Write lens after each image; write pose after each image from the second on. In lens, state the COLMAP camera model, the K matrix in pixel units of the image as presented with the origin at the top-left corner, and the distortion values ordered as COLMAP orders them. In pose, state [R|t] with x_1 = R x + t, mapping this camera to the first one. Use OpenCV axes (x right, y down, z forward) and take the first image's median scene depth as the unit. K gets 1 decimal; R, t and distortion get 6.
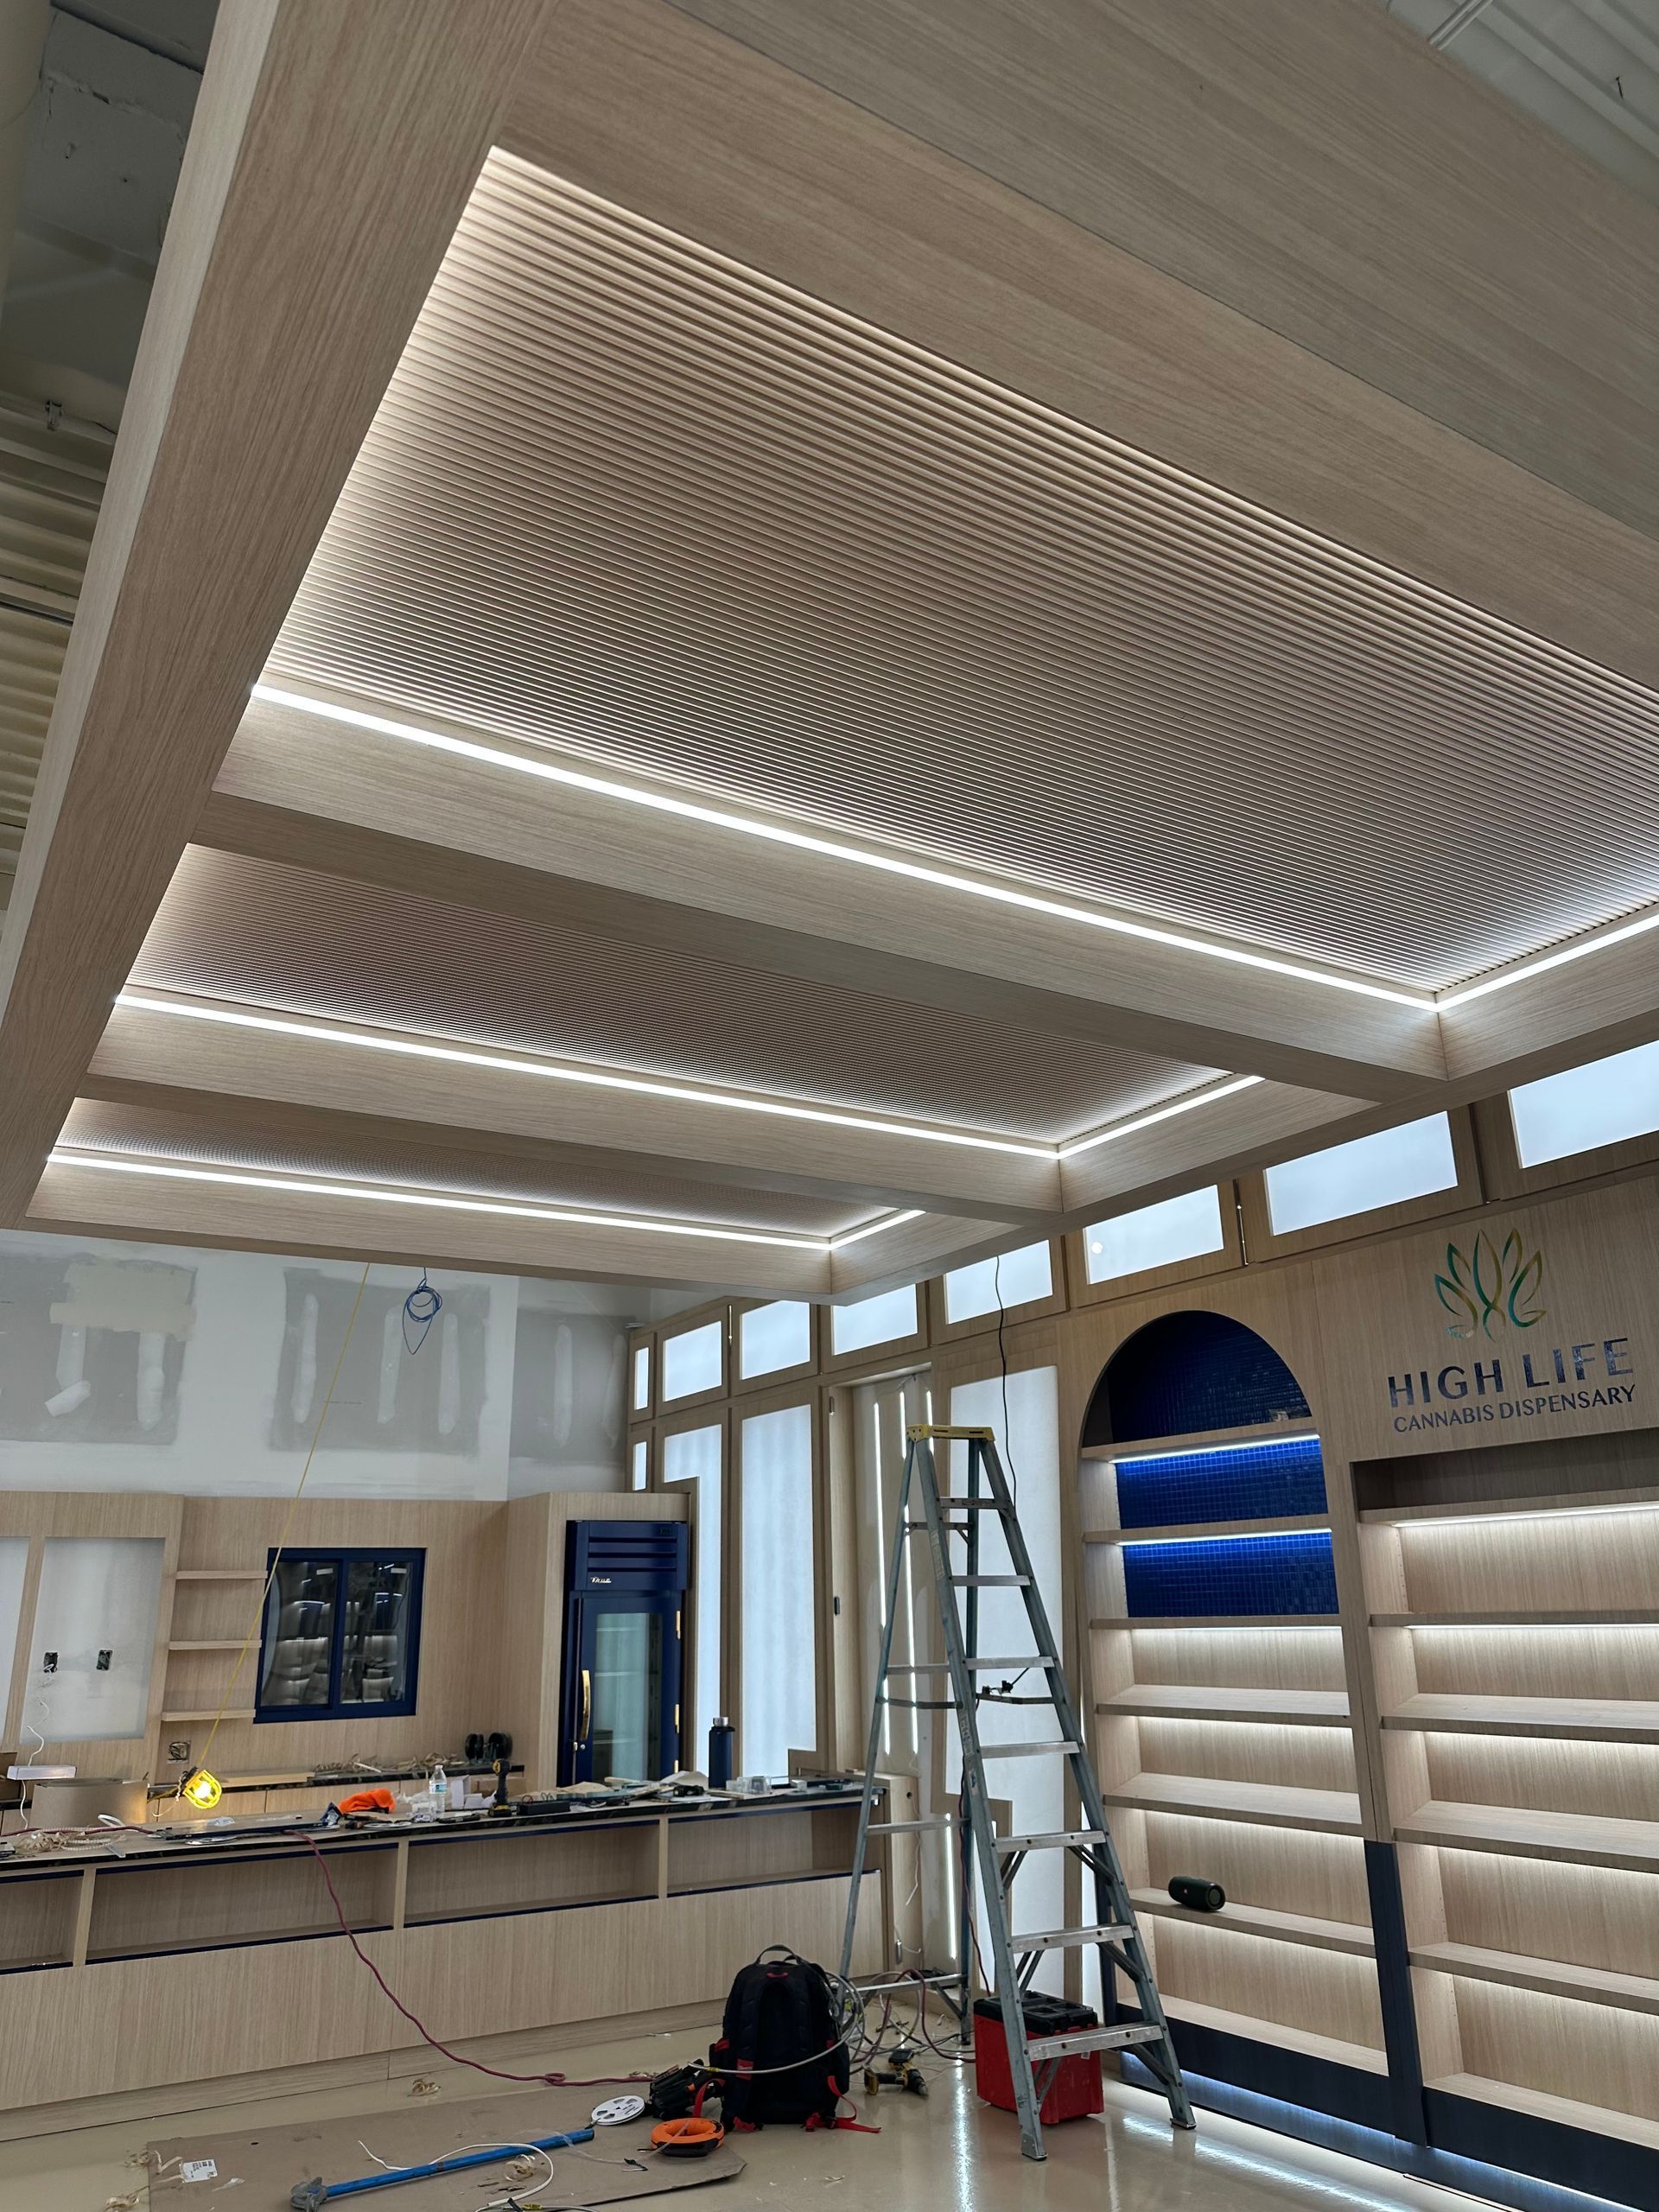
lens RADIAL K [[1591.7, 0, 829.5], [0, 1591.7, 1106.0], [0, 0, 1]] dist [0.029941, -0.010469]
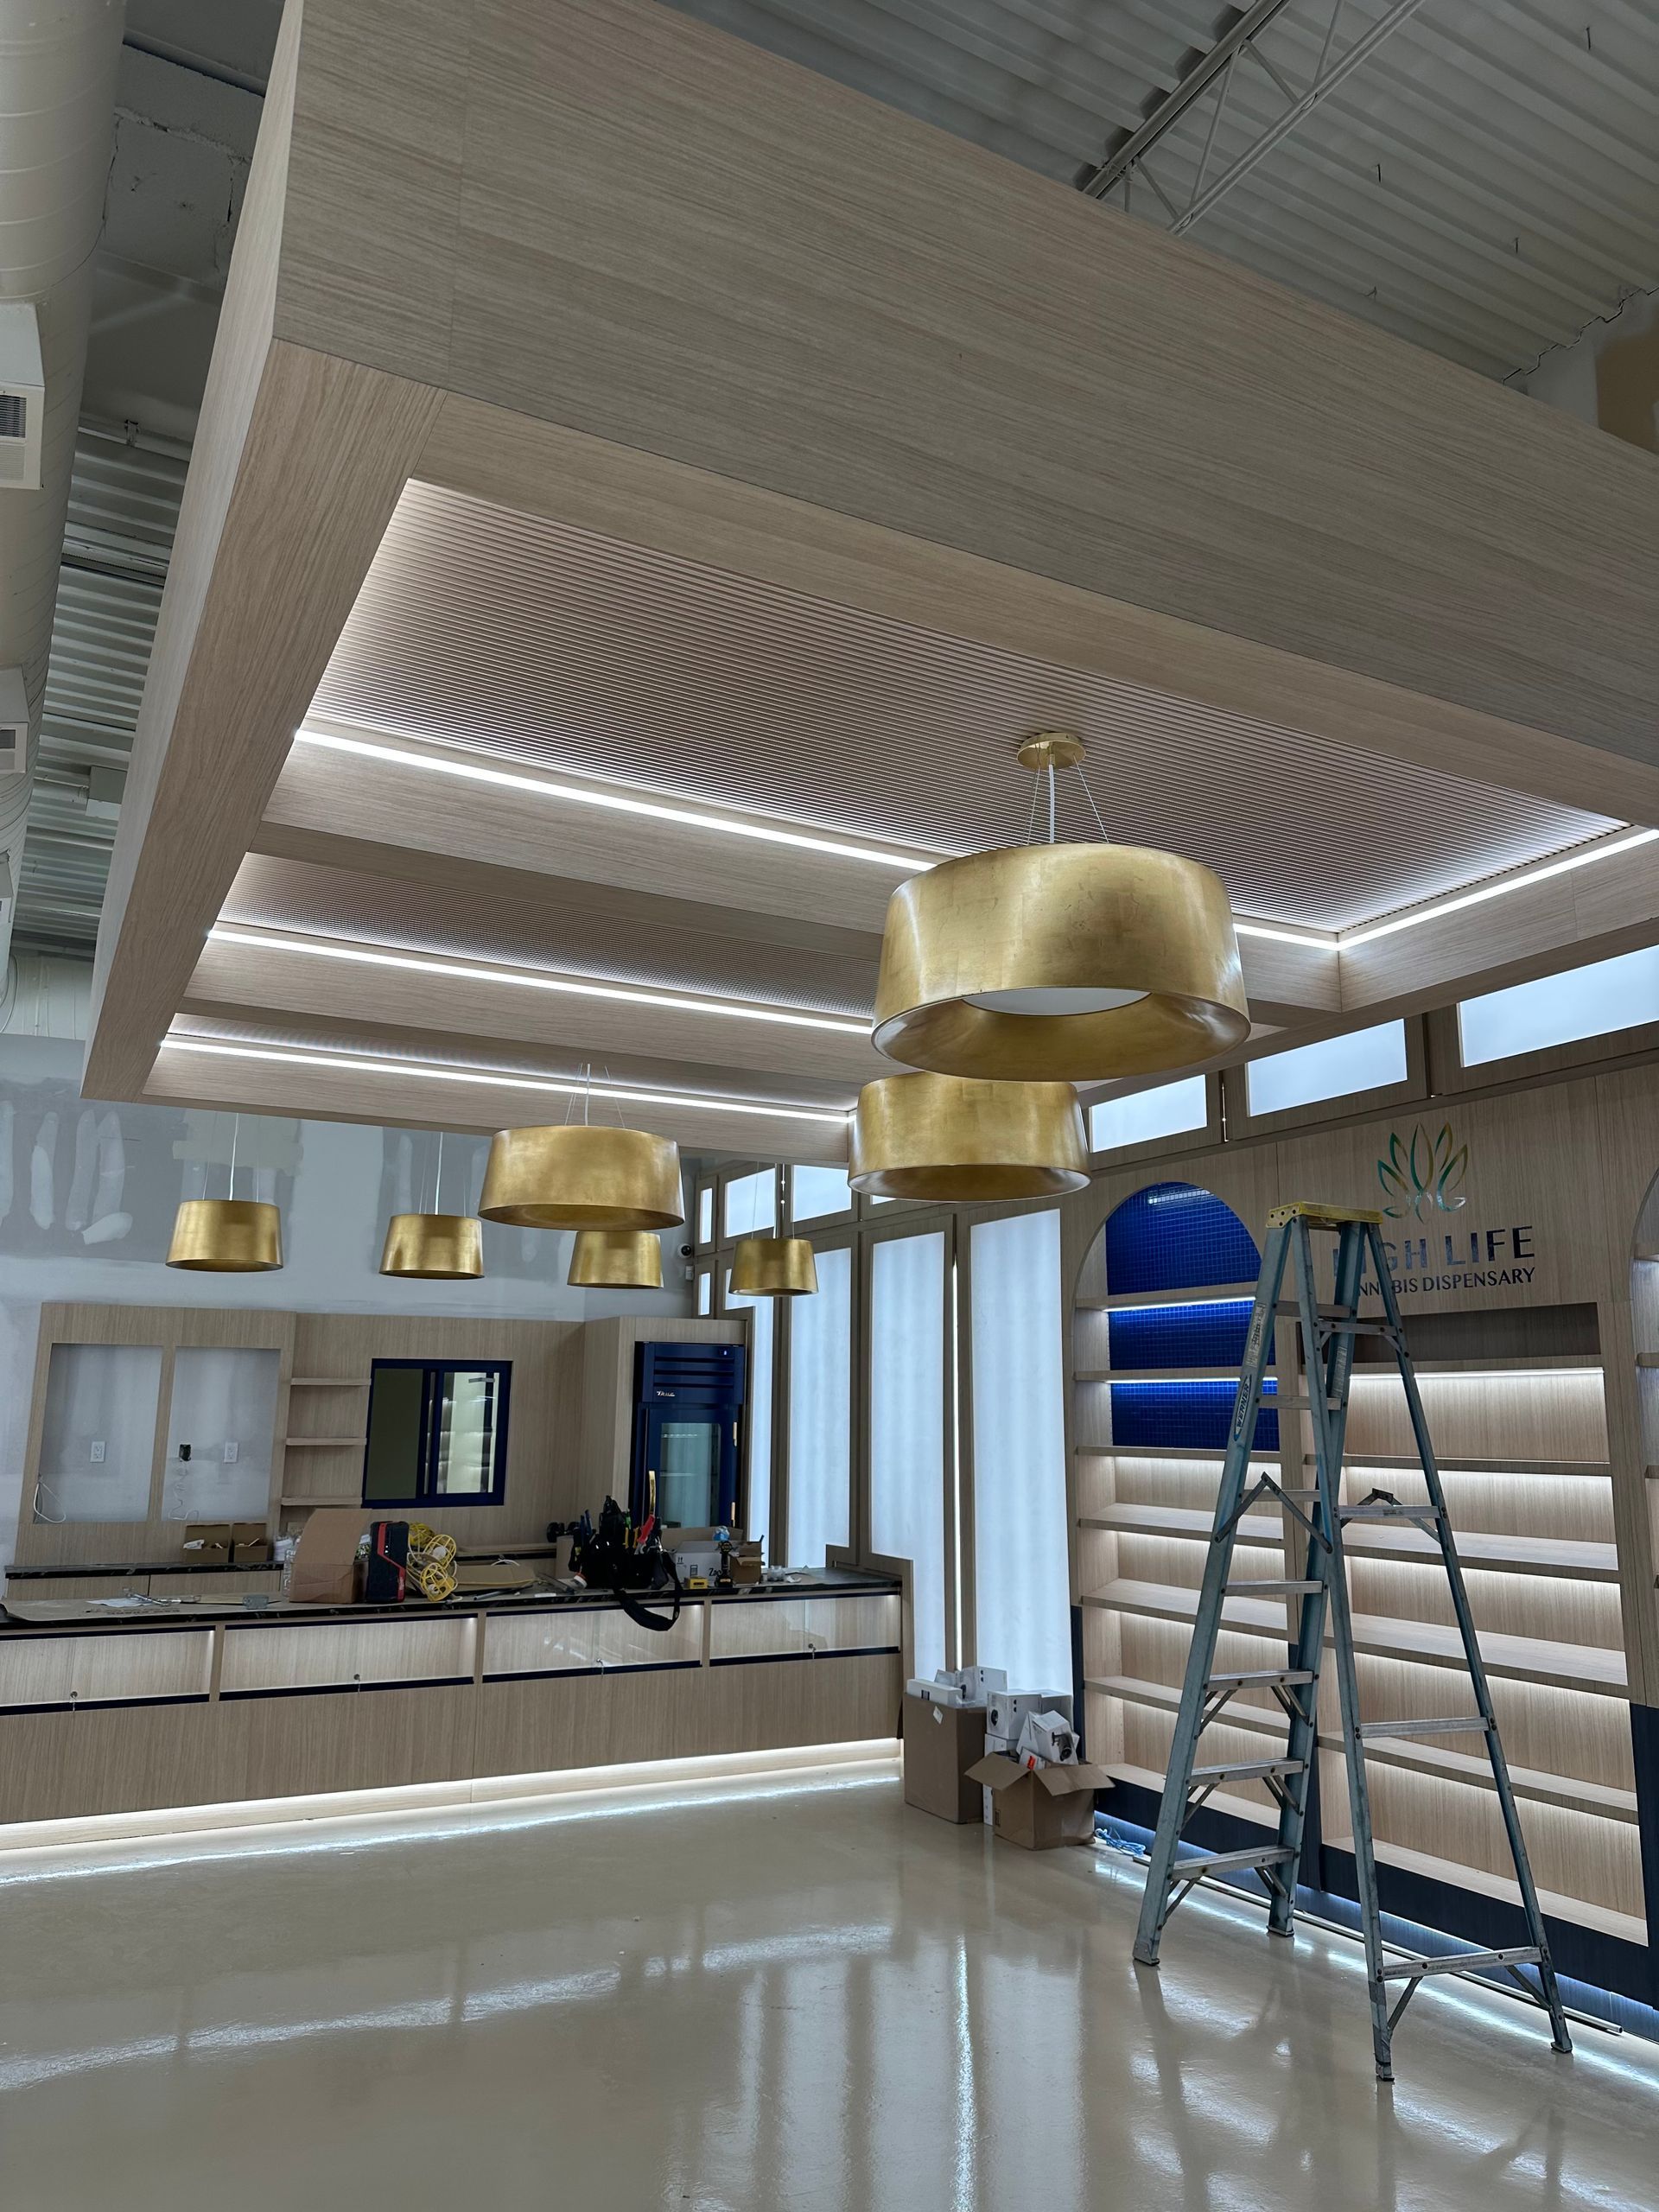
lens RADIAL K [[1592.6, 0, 843.7], [0, 1592.6, 1110.7], [0, 0, 1]] dist [0.081999, -0.062799]
pose [[0.997946, 0.019381, -0.061058, 0.069440], [-0.011985, 0.992793, 0.119245, -0.053765], [0.062929, -0.118268, 0.990986, -0.118058]]
